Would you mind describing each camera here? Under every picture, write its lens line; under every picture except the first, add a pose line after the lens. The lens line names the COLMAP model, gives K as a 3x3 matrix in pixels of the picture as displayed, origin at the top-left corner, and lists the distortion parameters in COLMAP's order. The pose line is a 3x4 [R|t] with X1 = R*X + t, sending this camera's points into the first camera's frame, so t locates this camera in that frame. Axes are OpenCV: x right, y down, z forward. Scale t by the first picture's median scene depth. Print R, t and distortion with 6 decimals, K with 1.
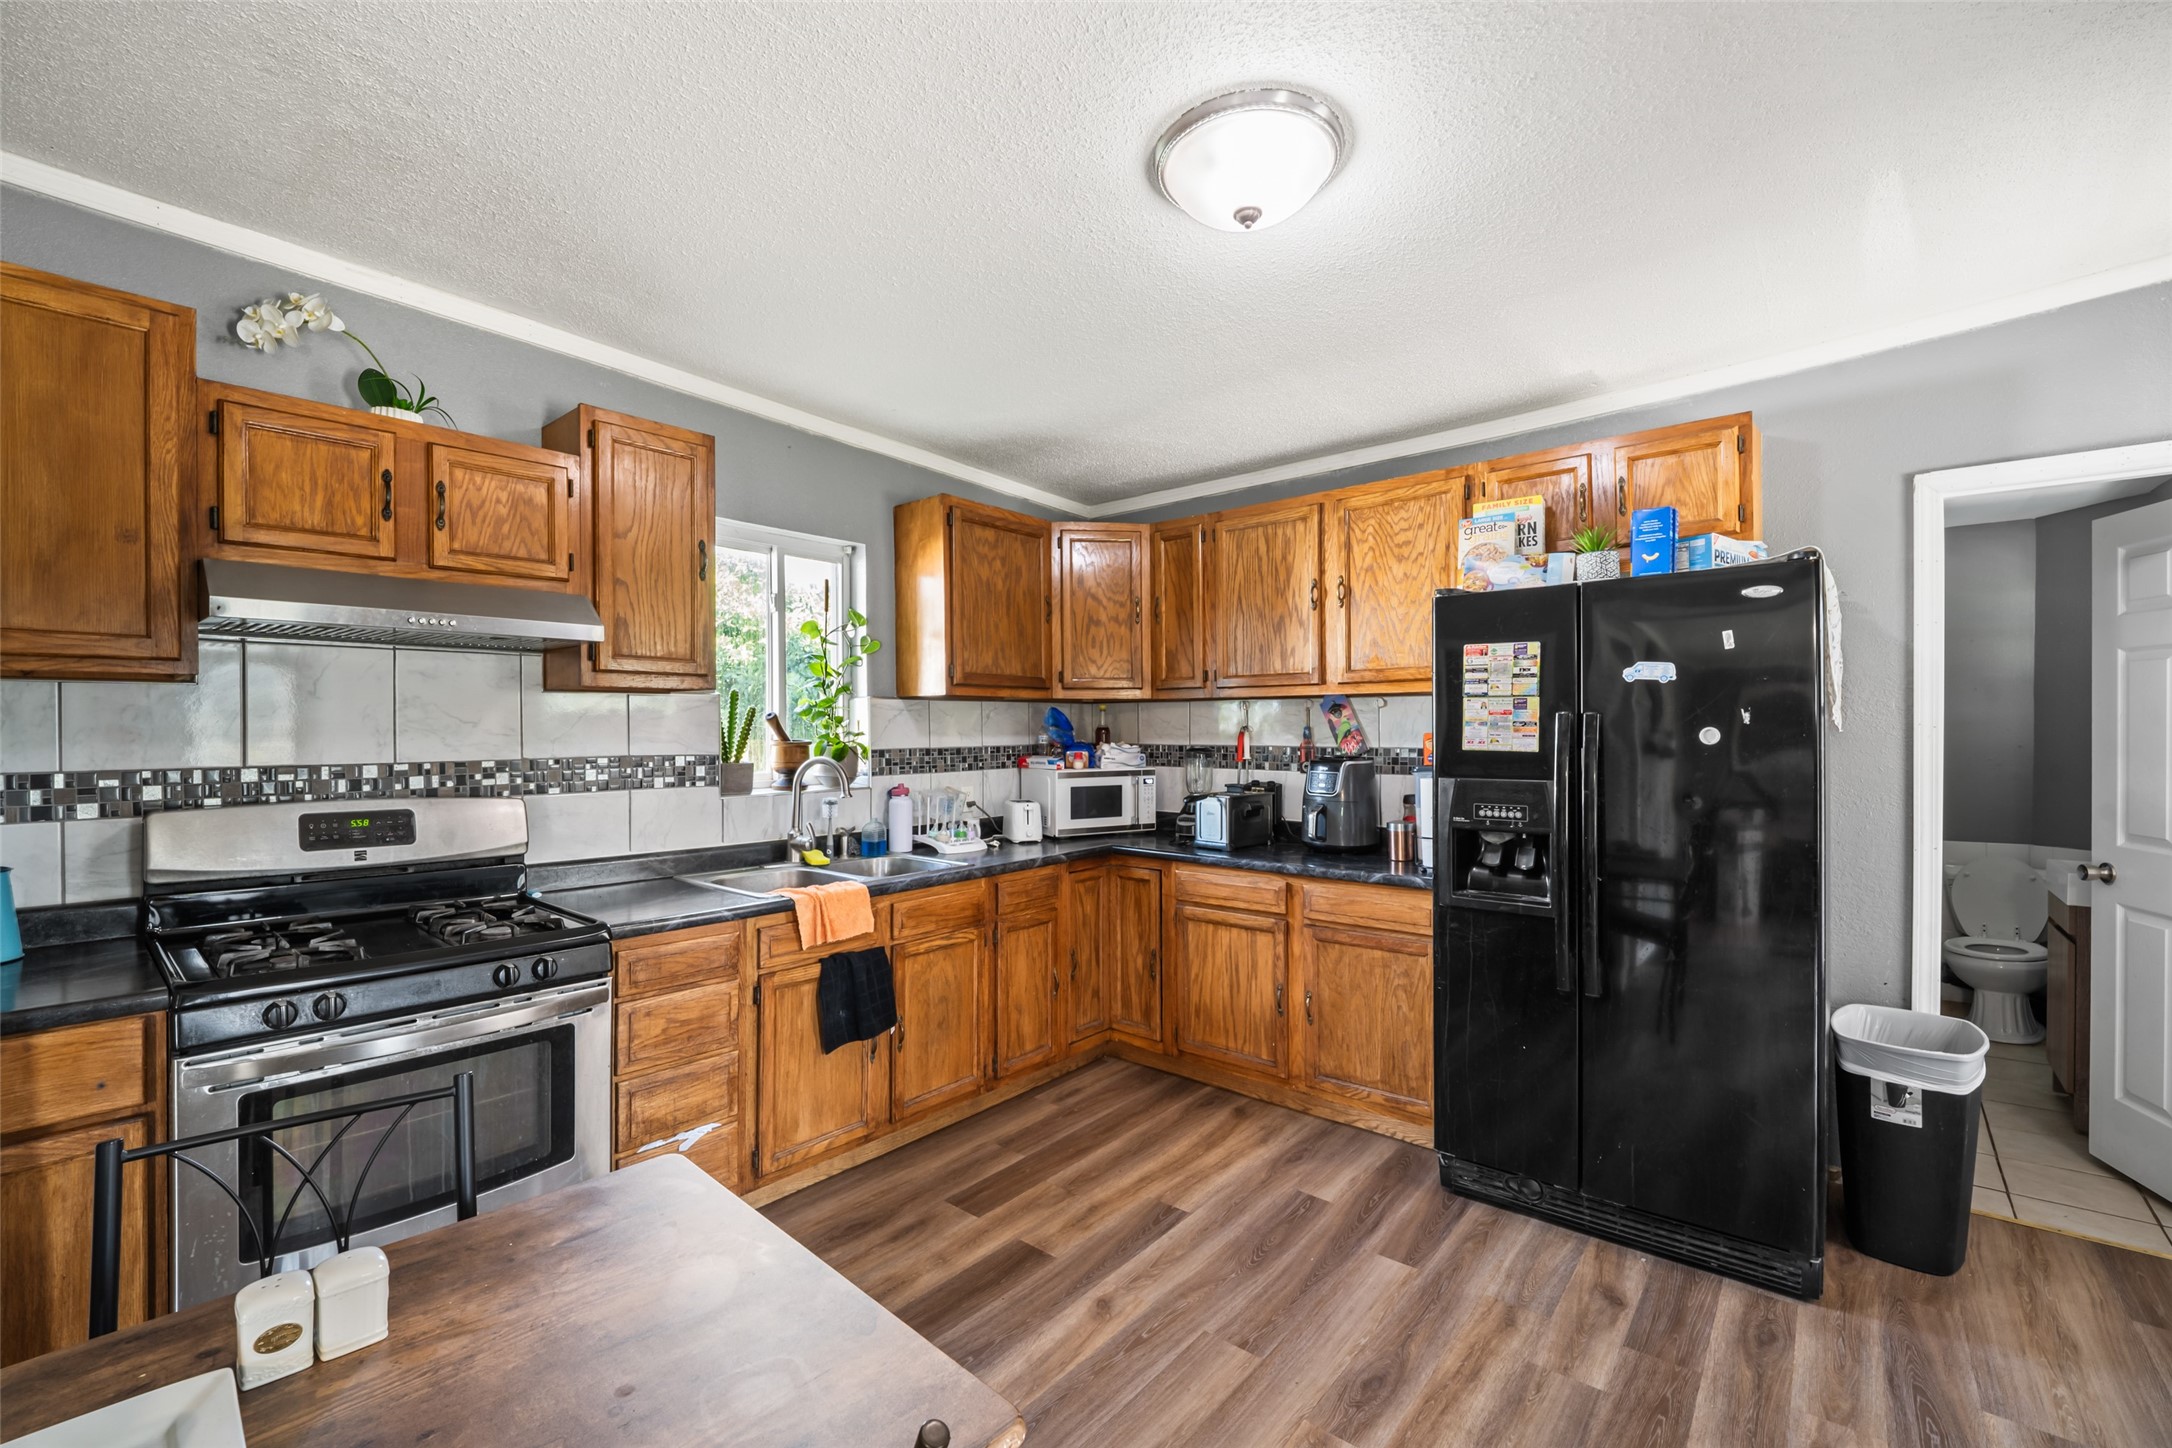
lens RADIAL K [[906.7, 0, 1086.0], [0, 906.7, 724.0], [0, 0, 1]] dist [0.027960, -0.011869]
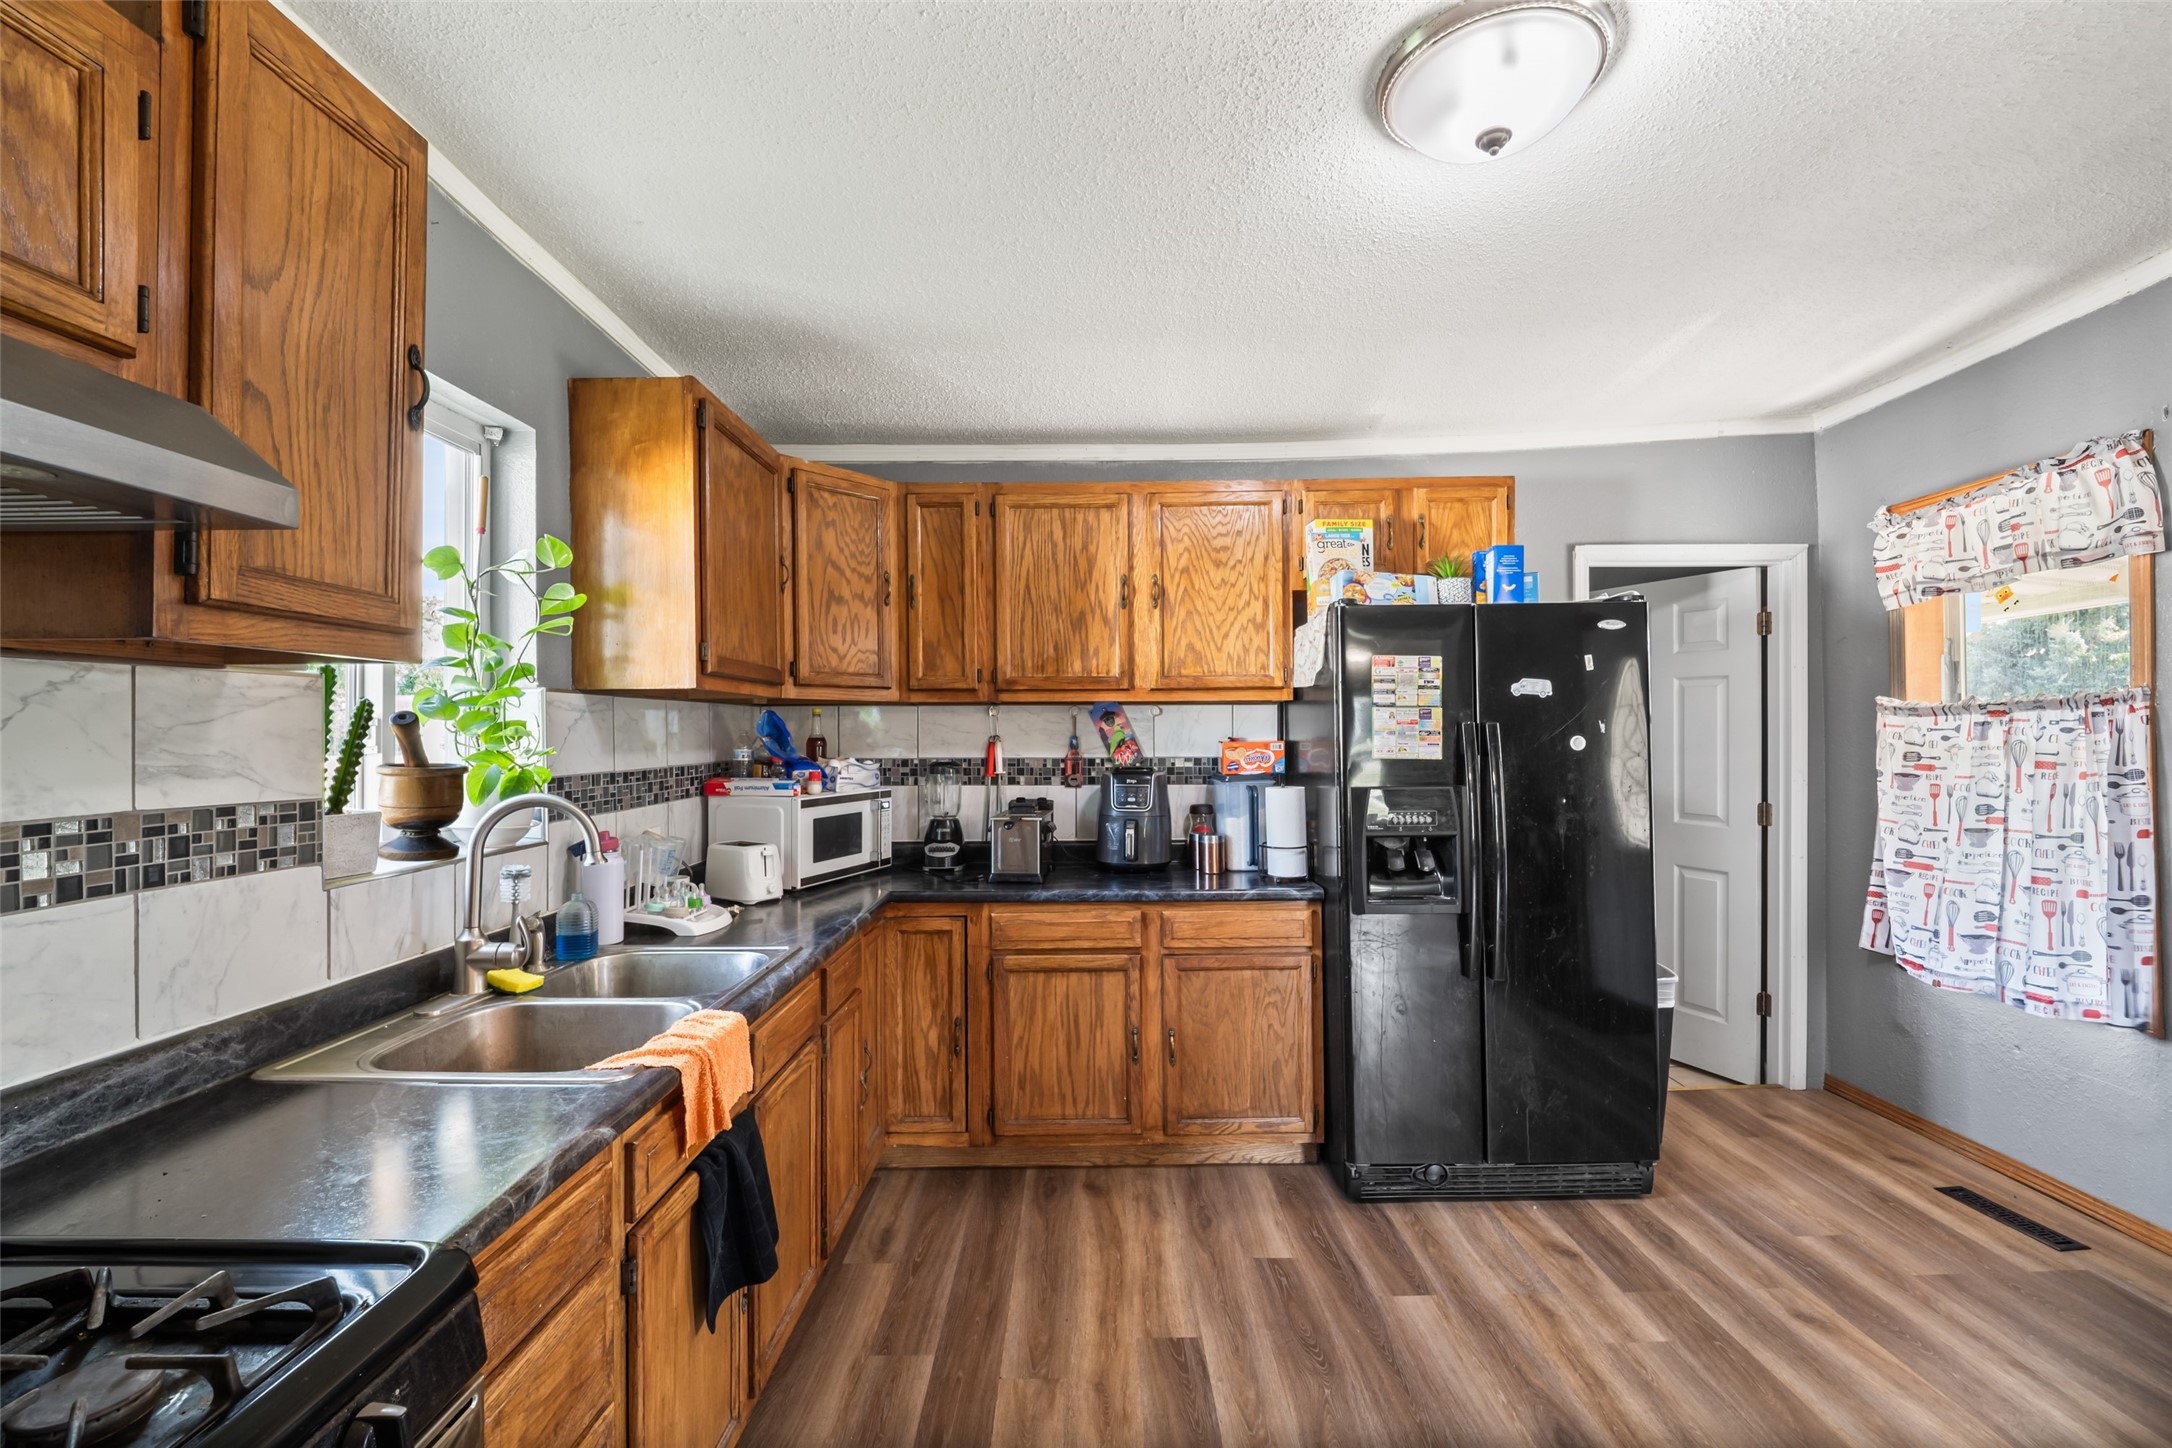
lens RADIAL K [[906.7, 0, 1086.0], [0, 906.7, 724.0], [0, 0, 1]] dist [0.027960, -0.011869]
pose [[0.762625, 0.004999, 0.646821, -0.381510], [0.000731, 0.999963, -0.008590, -0.001404], [-0.646840, 0.007024, 0.762593, 0.342322]]
